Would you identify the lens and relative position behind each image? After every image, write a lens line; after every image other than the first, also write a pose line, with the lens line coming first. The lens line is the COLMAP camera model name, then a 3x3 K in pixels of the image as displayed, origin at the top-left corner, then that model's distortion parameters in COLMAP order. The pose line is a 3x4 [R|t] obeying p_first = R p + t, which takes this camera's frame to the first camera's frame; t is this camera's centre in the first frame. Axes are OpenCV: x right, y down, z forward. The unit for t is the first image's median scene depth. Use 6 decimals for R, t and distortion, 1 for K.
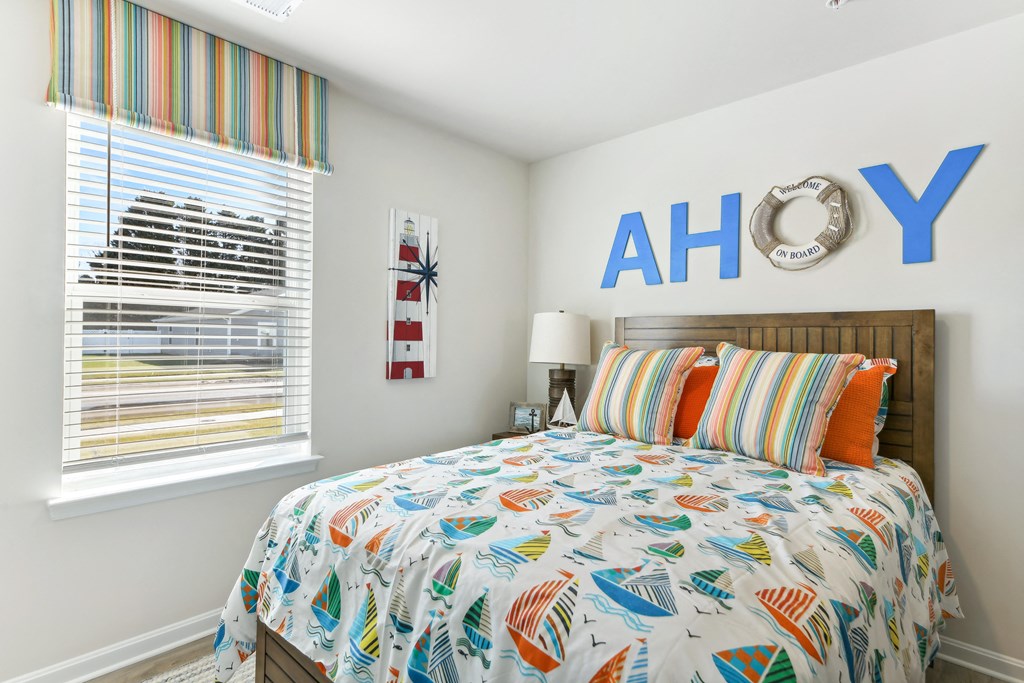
lens RADIAL K [[511.1, 0, 515.5], [0, 511.1, 340.1], [0, 0, 1]] dist [0.013874, 0.000348]
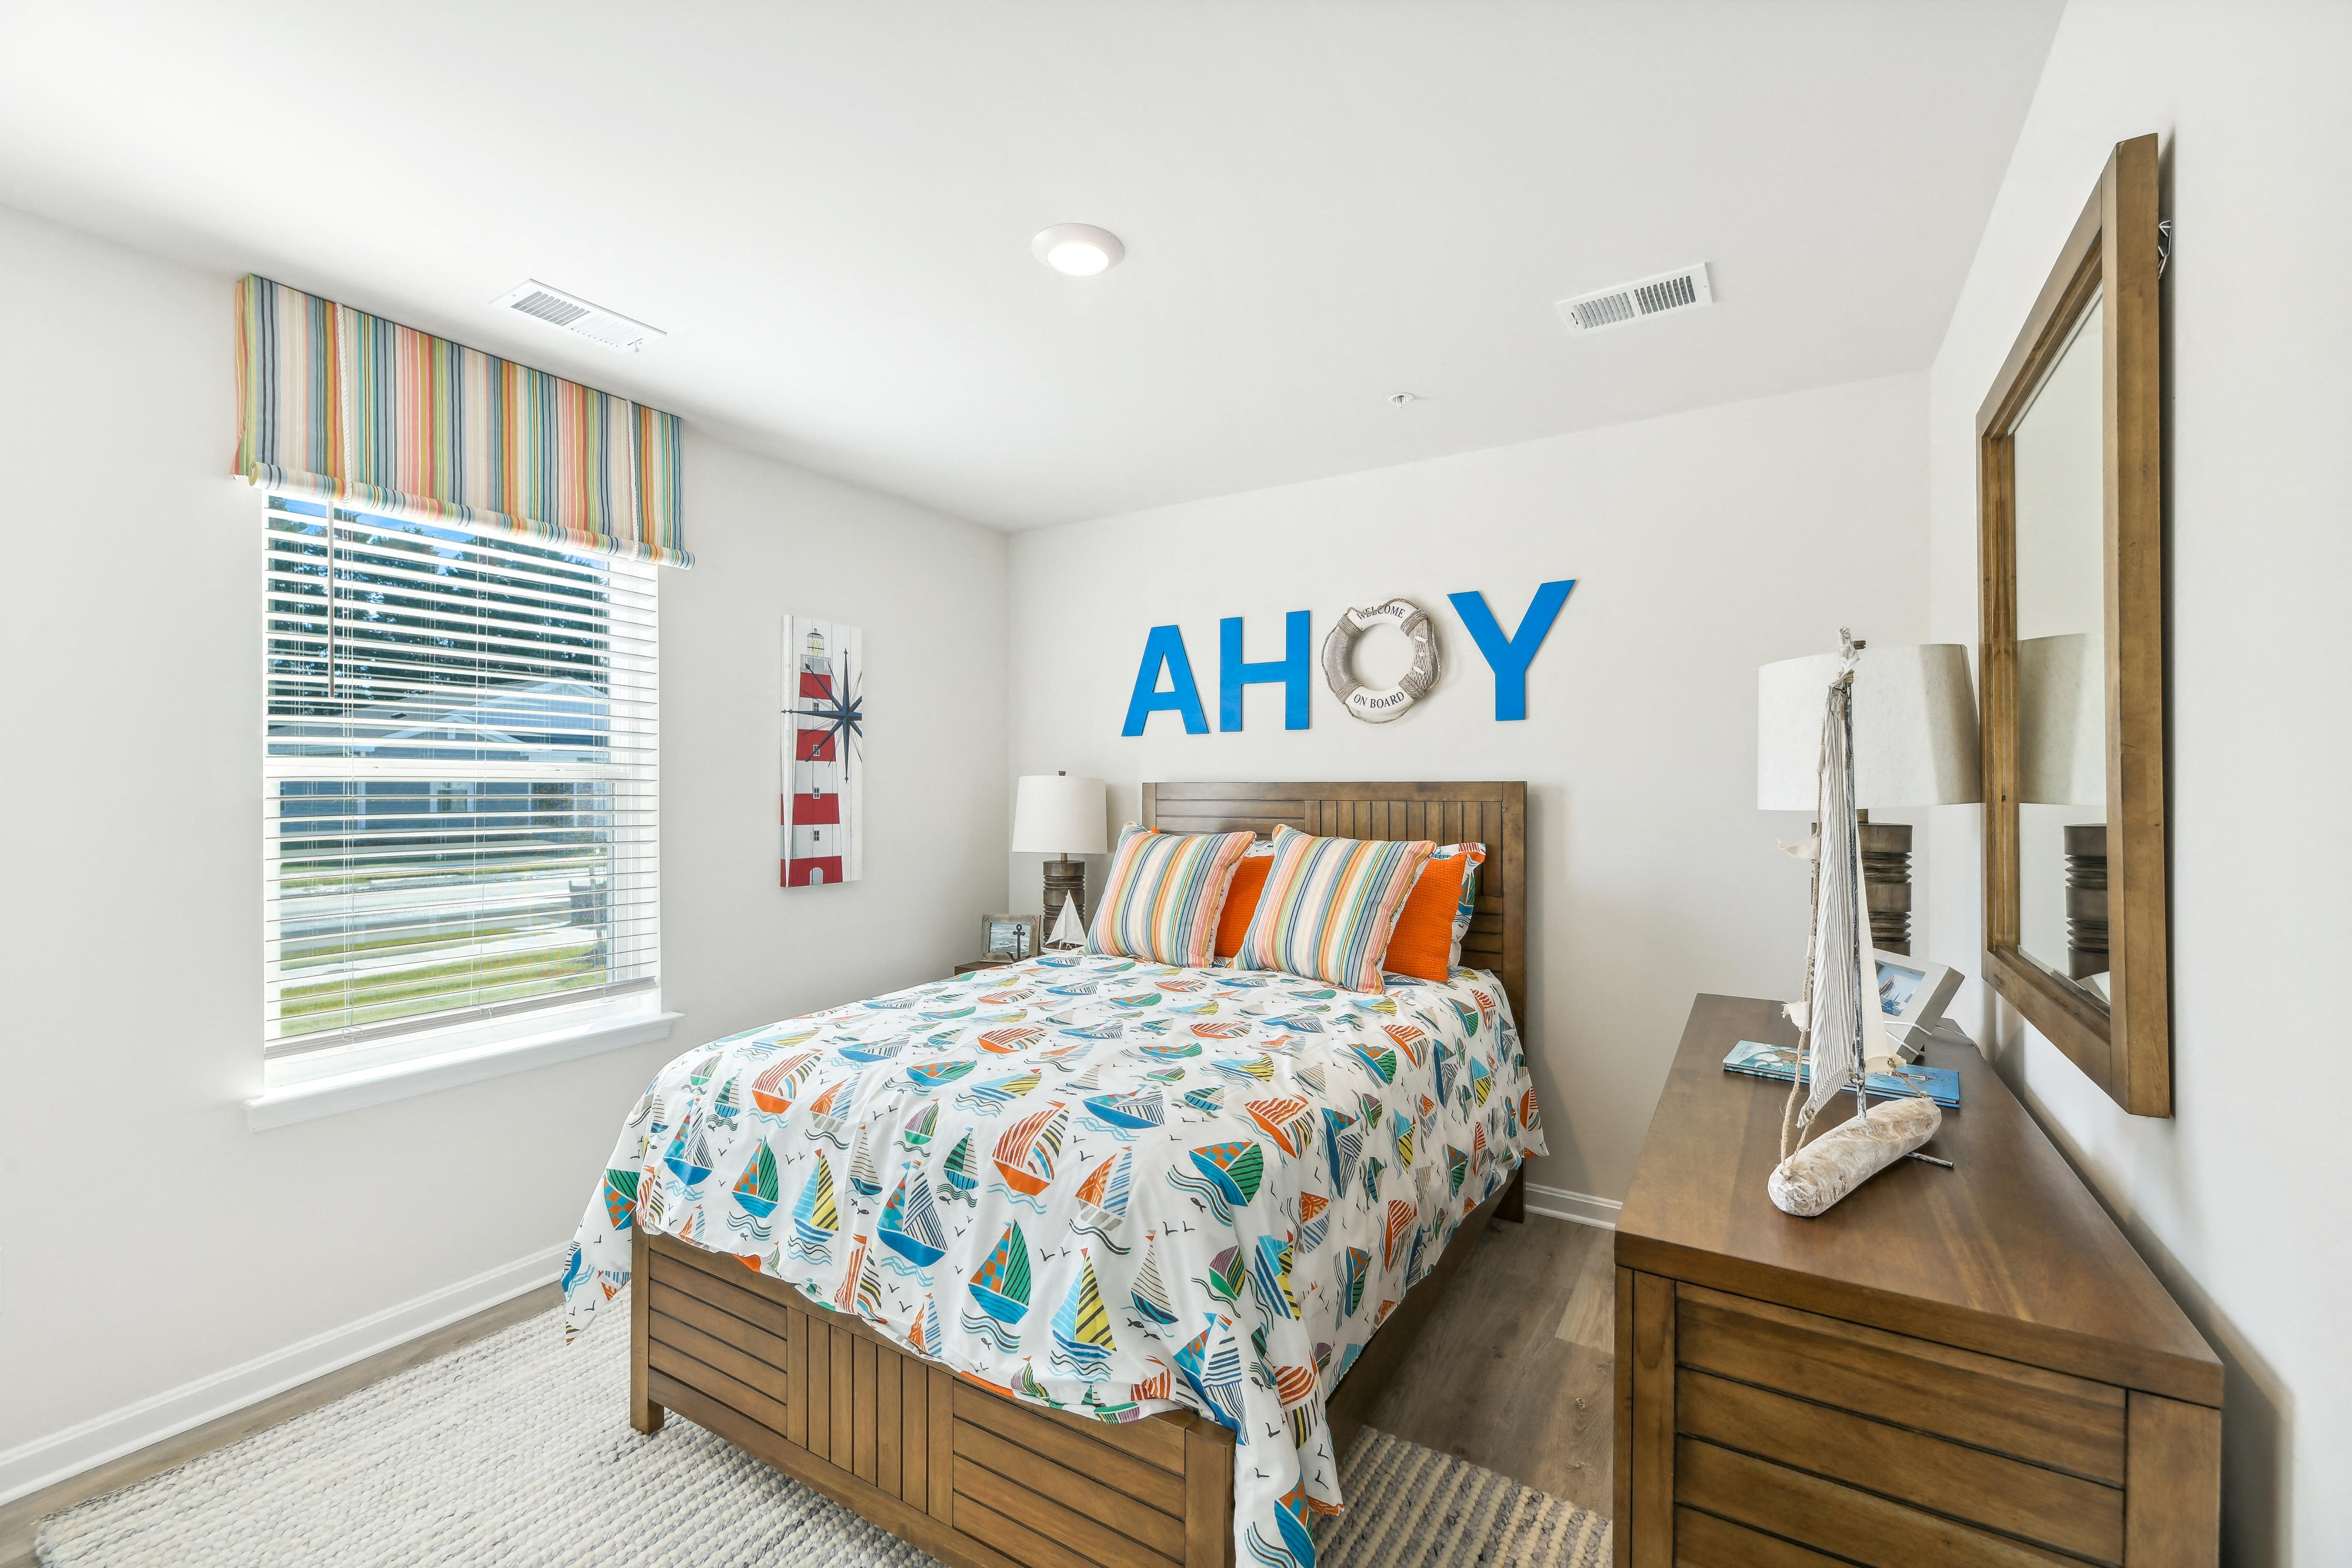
lens RADIAL K [[958.3, 0, 1191.9], [0, 958.3, 796.1], [0, 0, 1]] dist [0.002112, -0.000181]
pose [[0.976998, -0.012575, 0.212875, -0.012019], [0.010536, 0.999887, 0.010708, -0.056637], [-0.212986, -0.008219, 0.977021, -0.345407]]
